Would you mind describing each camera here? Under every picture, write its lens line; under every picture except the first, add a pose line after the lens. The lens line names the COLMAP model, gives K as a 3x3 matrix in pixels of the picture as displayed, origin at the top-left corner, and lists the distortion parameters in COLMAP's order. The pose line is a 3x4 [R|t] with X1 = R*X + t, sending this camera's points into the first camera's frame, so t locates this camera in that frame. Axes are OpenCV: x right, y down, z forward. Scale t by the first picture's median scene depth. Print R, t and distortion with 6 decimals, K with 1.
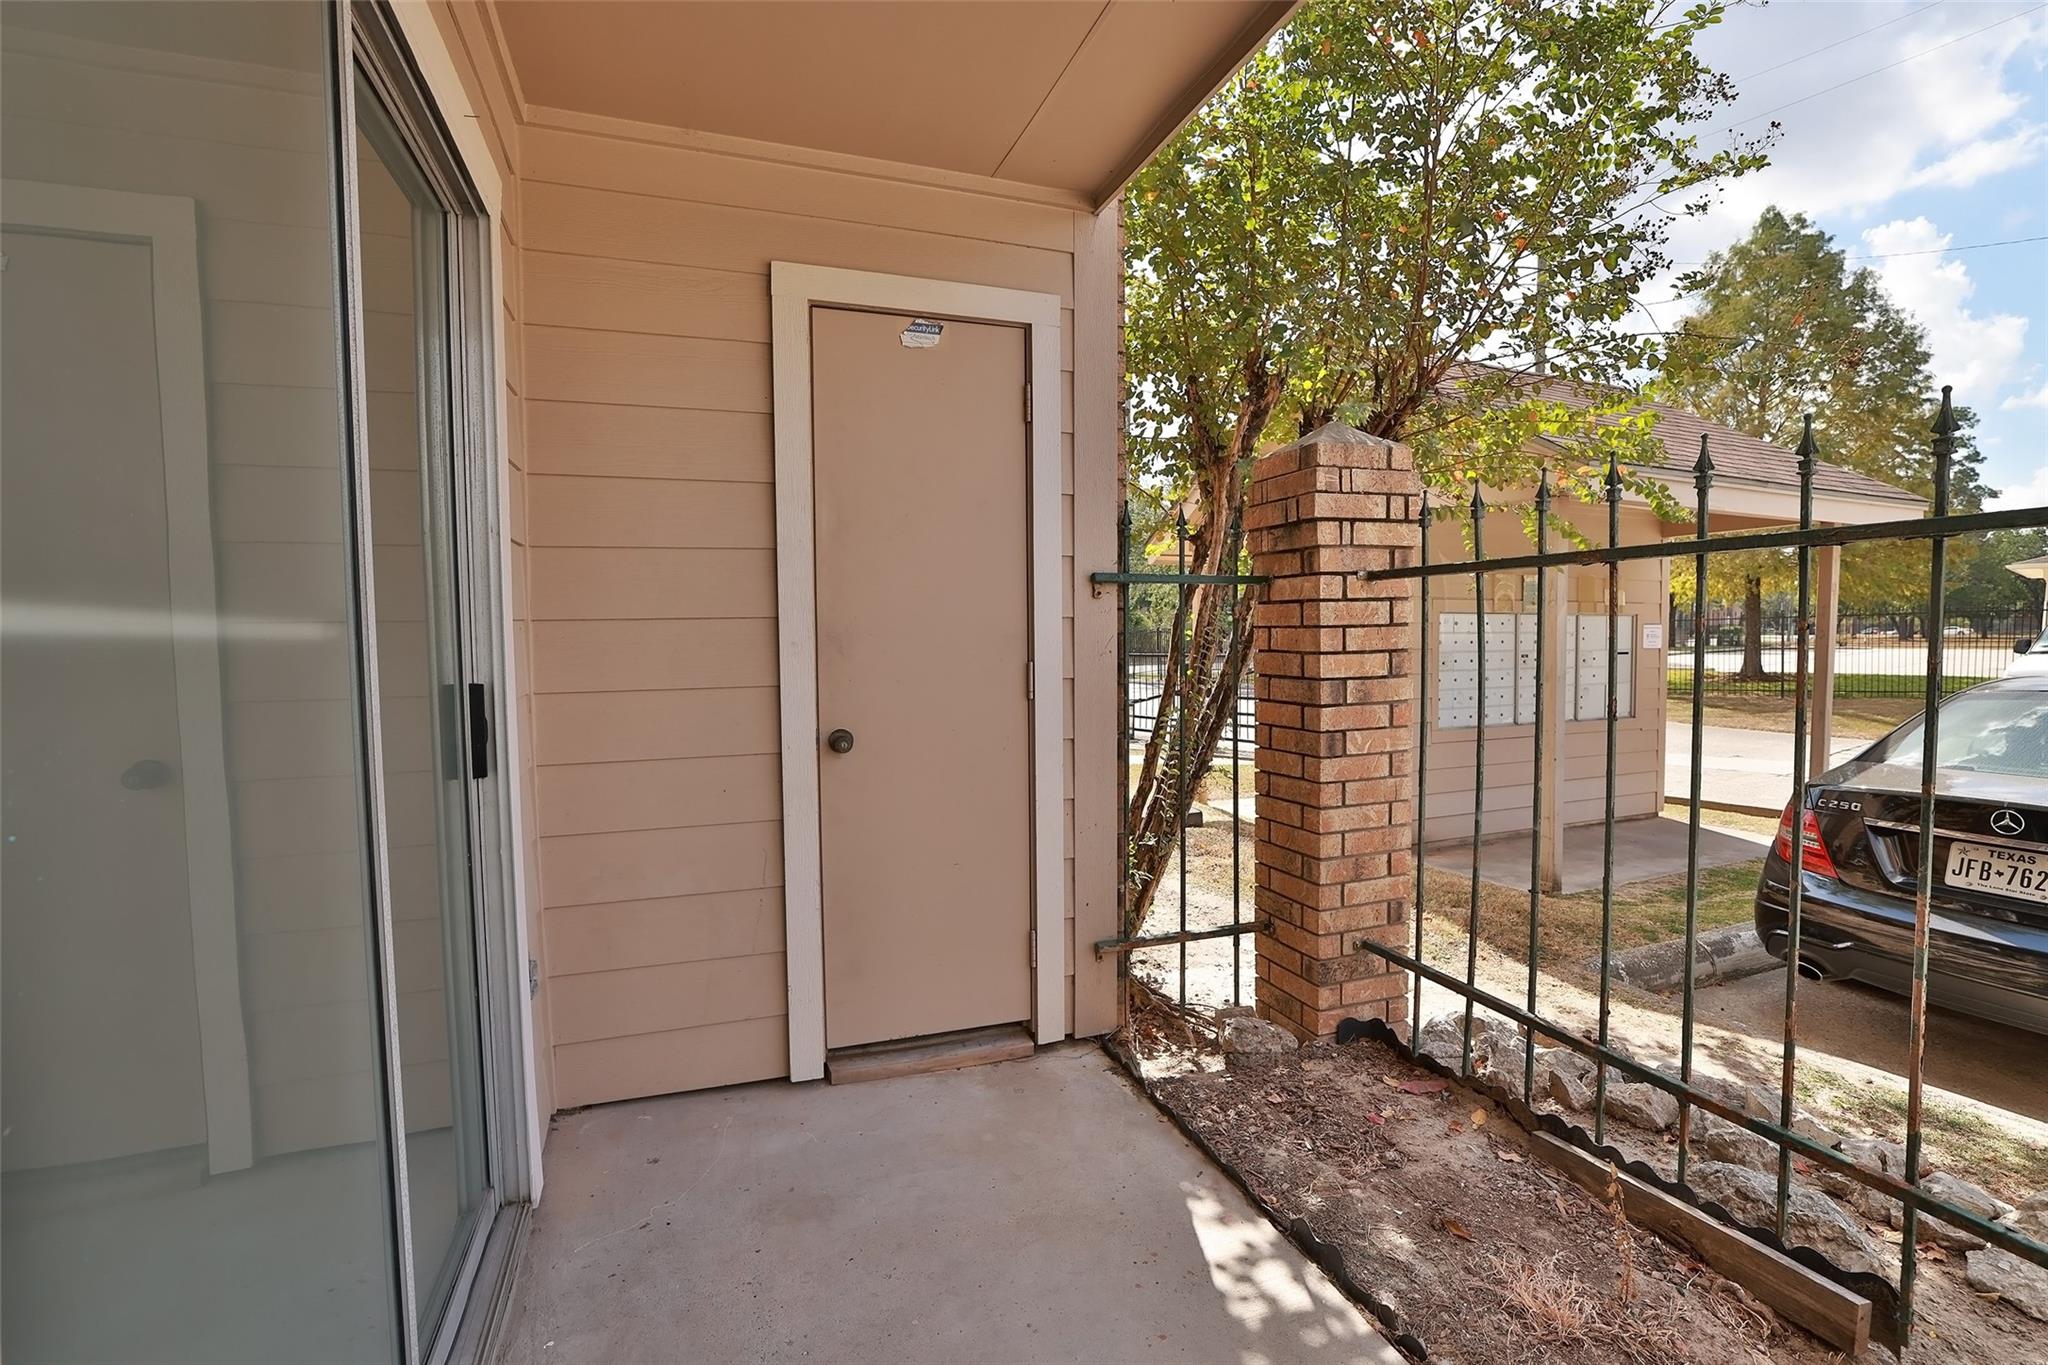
lens RADIAL K [[945.6, 0, 1017.7], [0, 945.6, 682.6], [0, 0, 1]] dist [-0.000361, 0.000138]
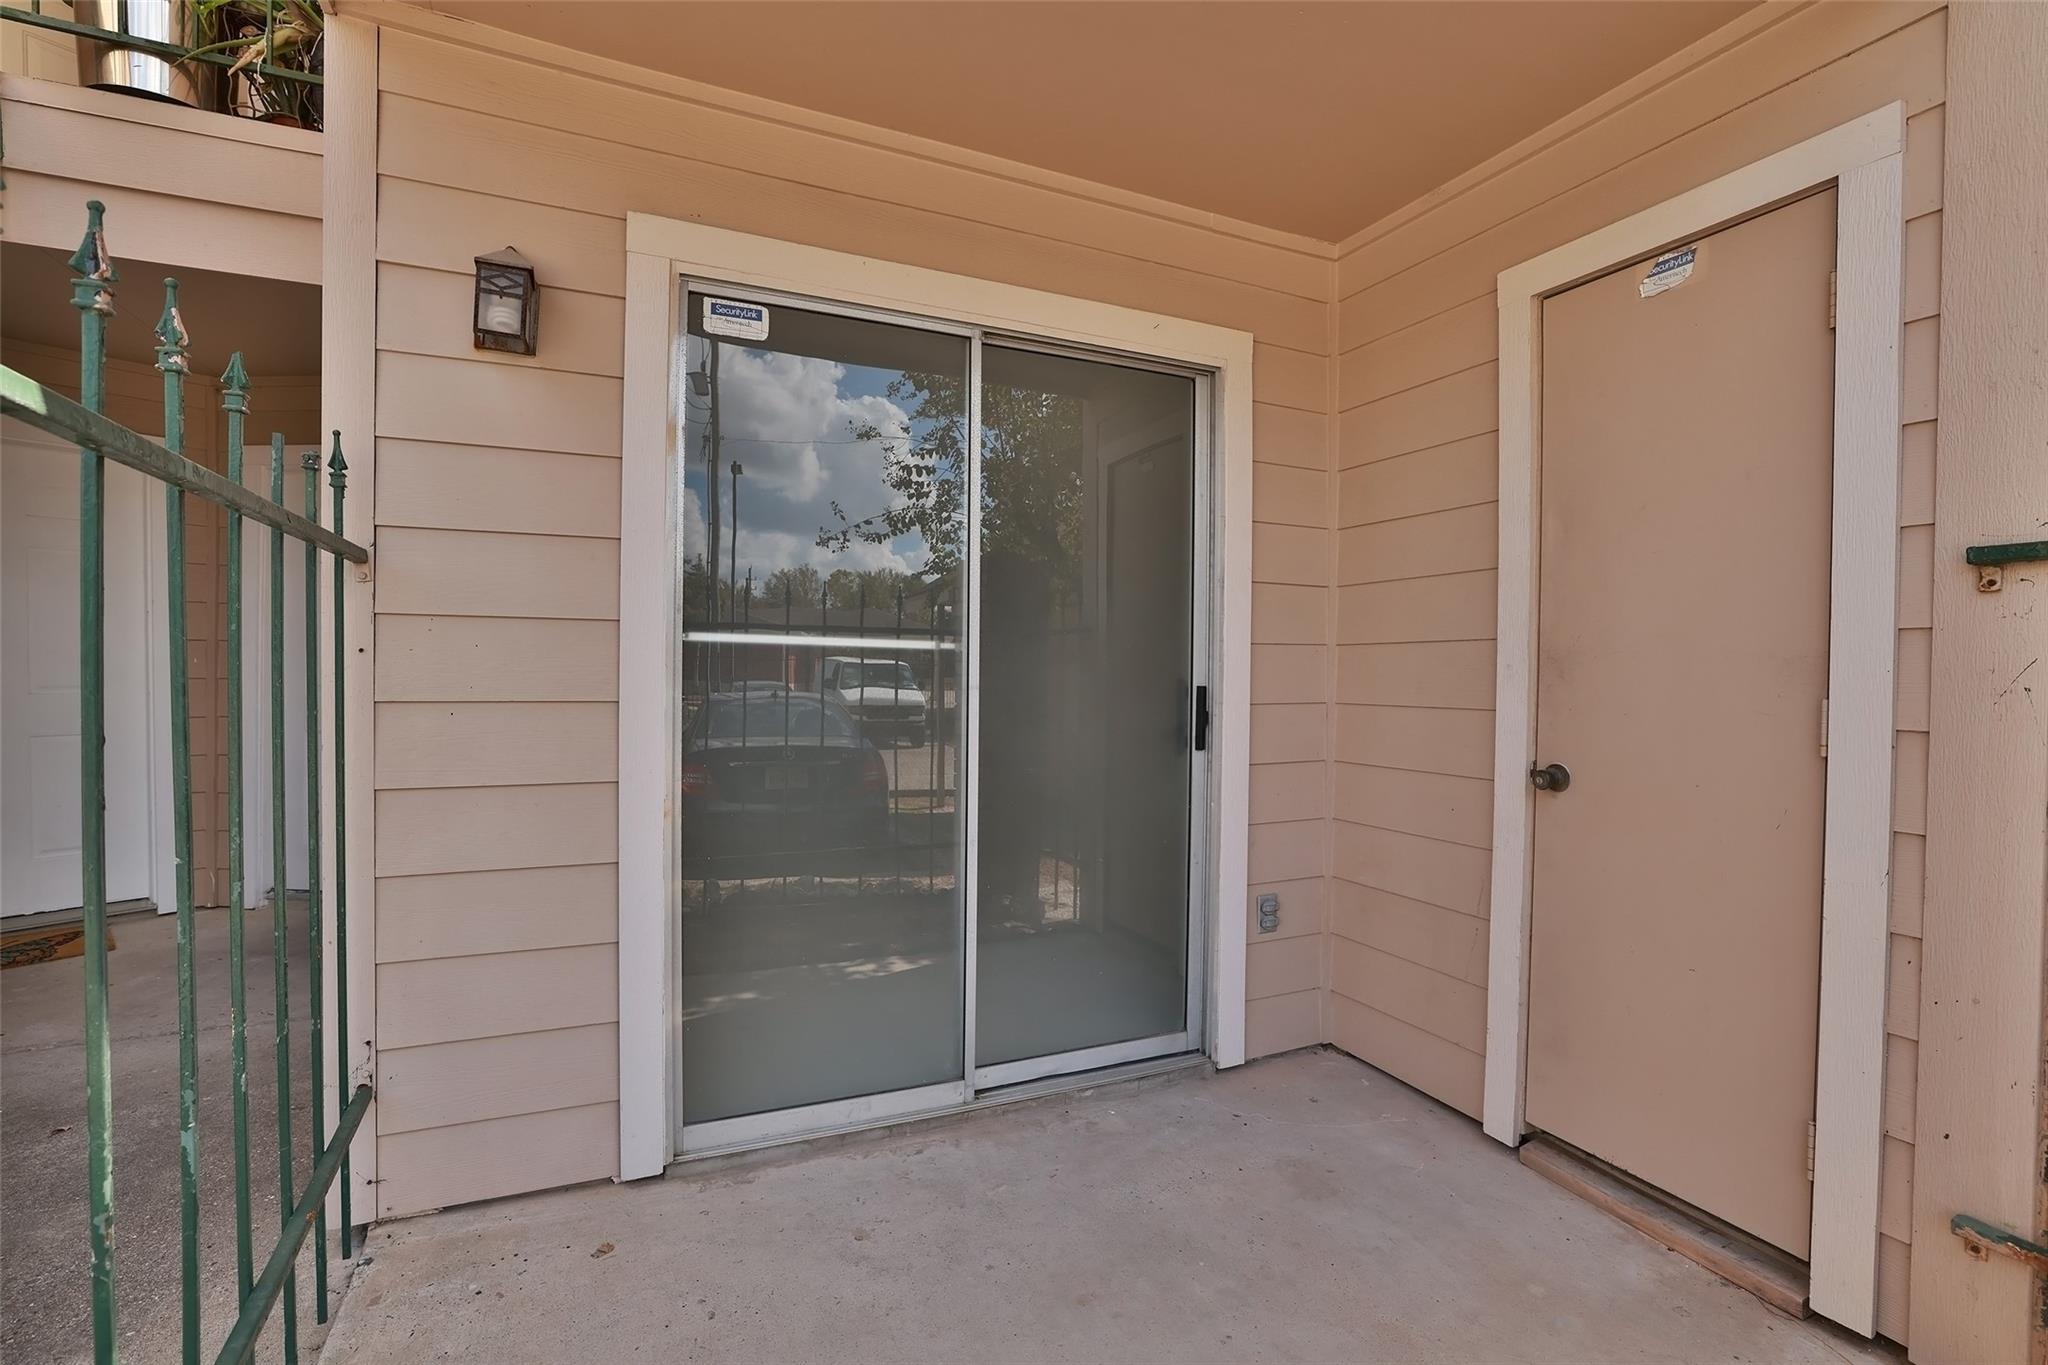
lens RADIAL K [[945.6, 0, 1018.1], [0, 945.6, 680.8], [0, 0, 1]] dist [-0.000361, 0.000138]
pose [[0.094559, 0.020609, -0.995306, 0.643864], [-0.067174, 0.997639, 0.014276, -0.007191], [0.993250, 0.065509, 0.095720, 0.422414]]
